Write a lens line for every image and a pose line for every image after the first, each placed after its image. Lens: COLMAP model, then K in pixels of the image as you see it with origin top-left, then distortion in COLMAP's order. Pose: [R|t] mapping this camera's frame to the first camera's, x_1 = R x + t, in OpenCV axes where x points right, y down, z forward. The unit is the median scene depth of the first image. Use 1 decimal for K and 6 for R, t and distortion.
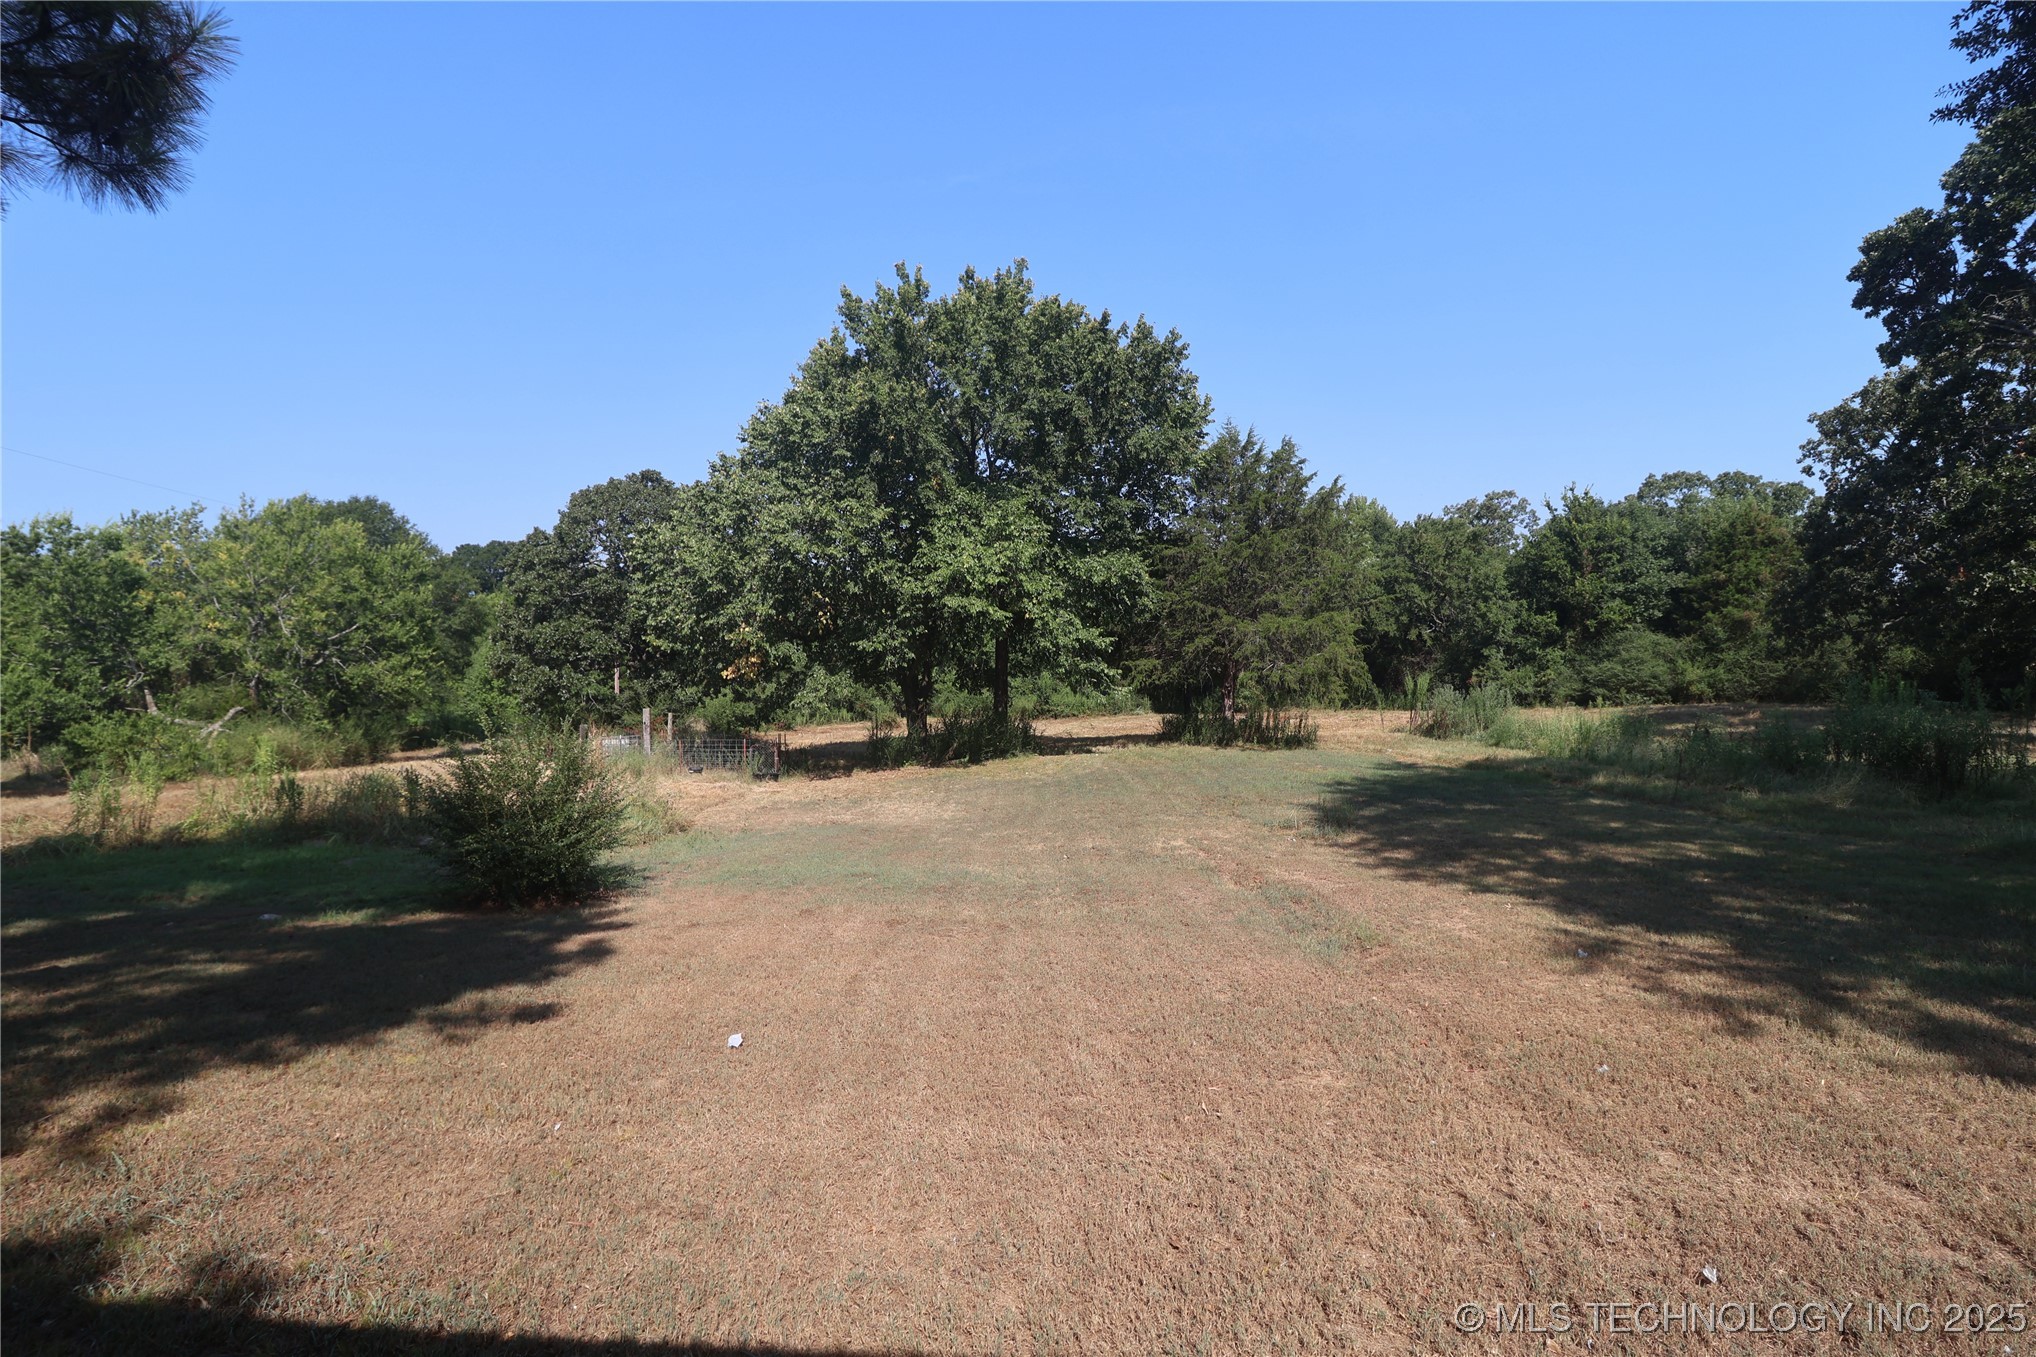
lens RADIAL K [[939.7, 0, 1007.7], [0, 939.7, 671.8], [0, 0, 1]] dist [0.000285, -0.013921]
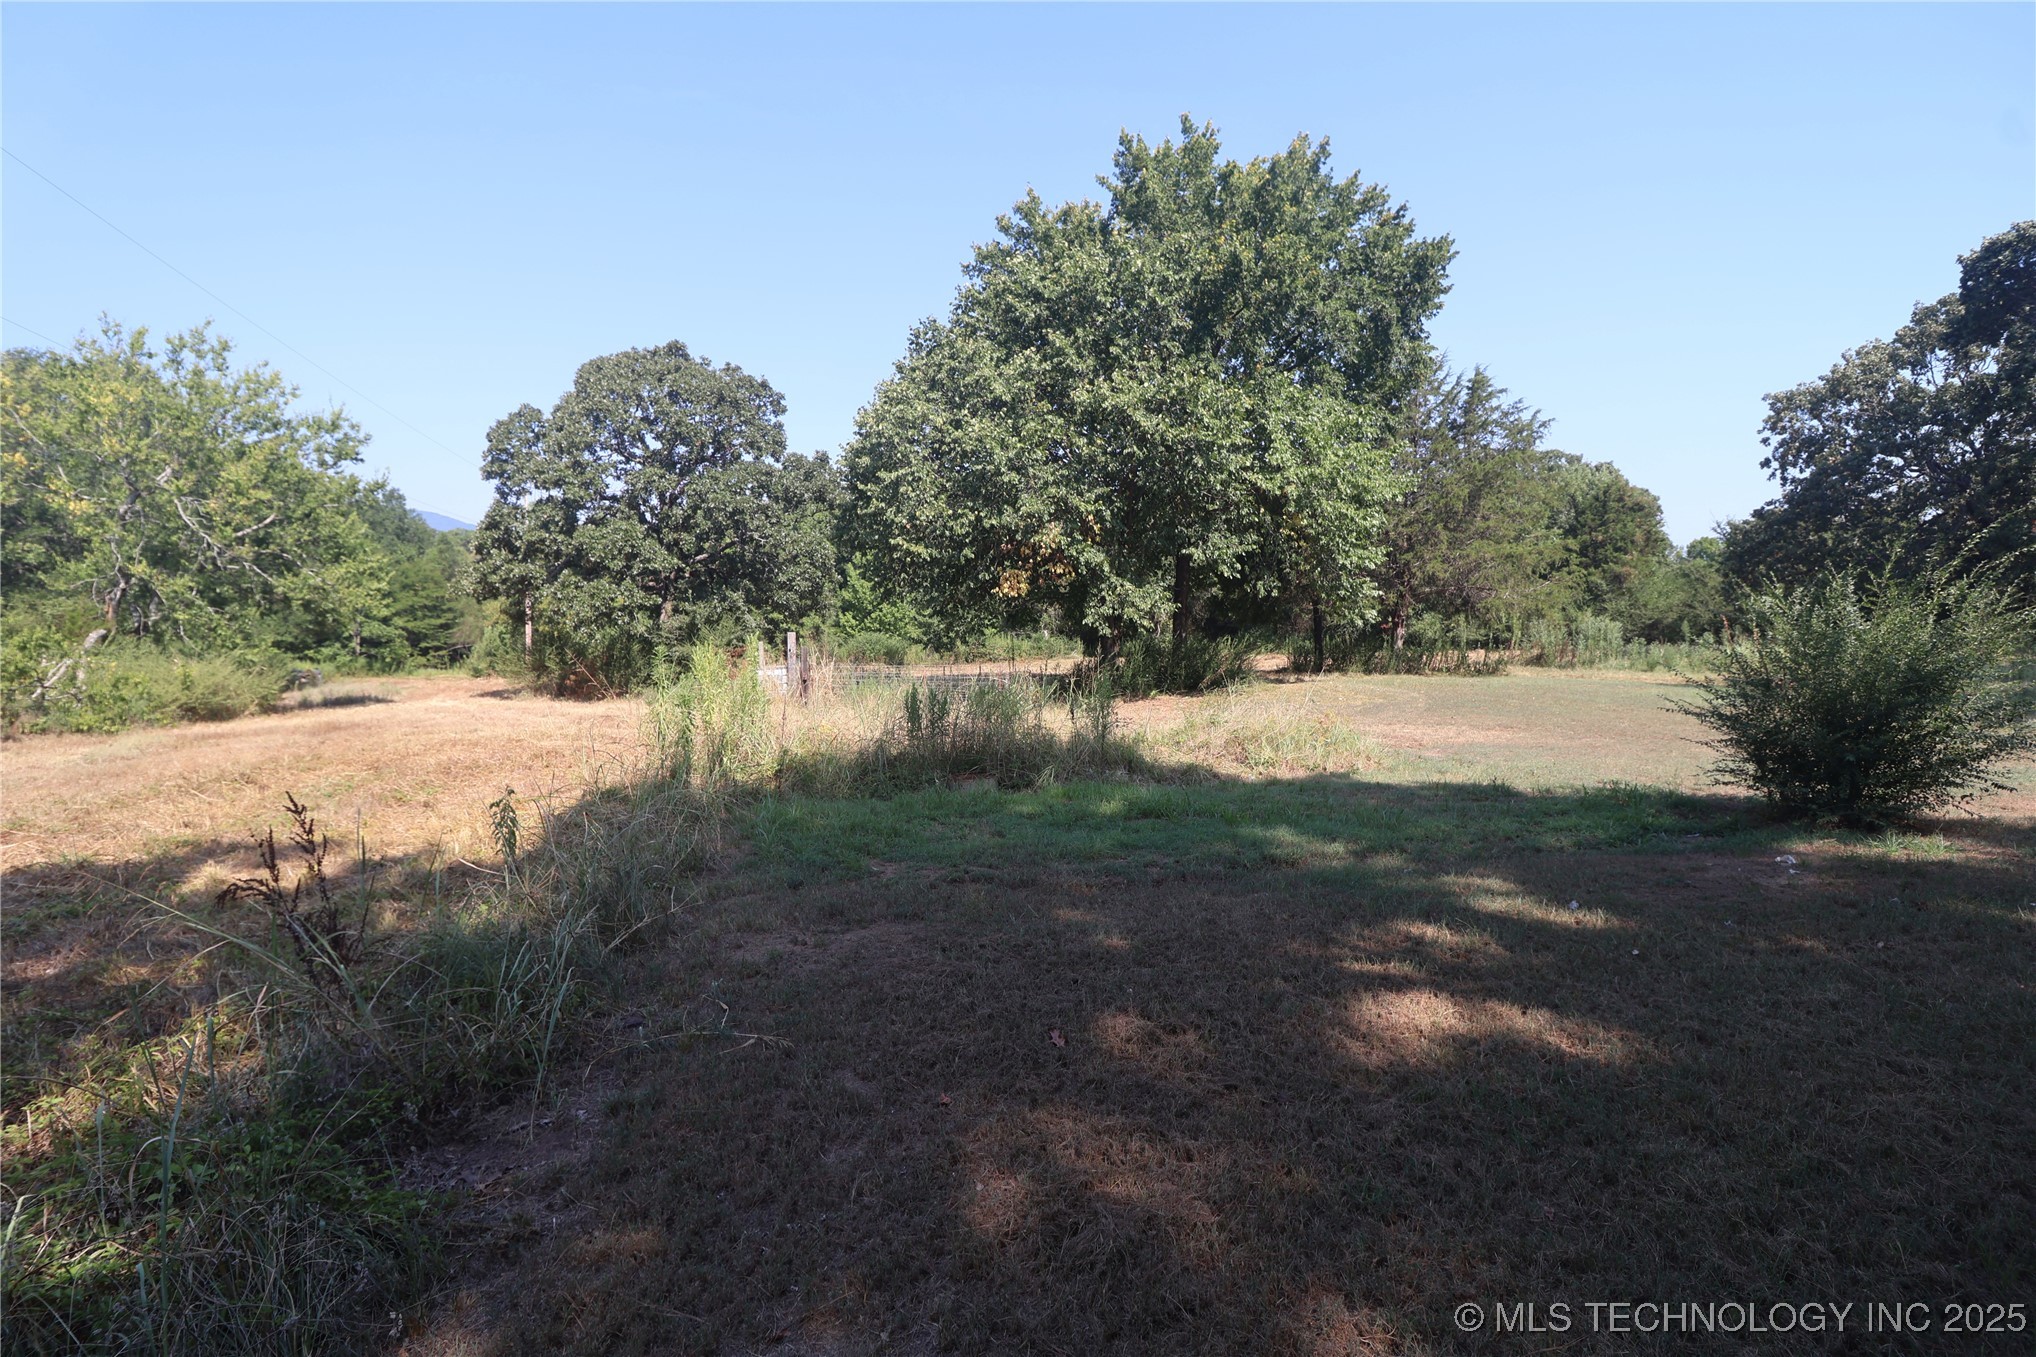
lens RADIAL K [[939.7, 0, 1007.7], [0, 939.7, 671.8], [0, 0, 1]] dist [0.000285, -0.013921]
pose [[0.953207, -0.000787, 0.302317, -0.278931], [-0.014581, 0.998713, 0.048575, 0.018637], [-0.301967, -0.050710, 0.951969, 0.108371]]
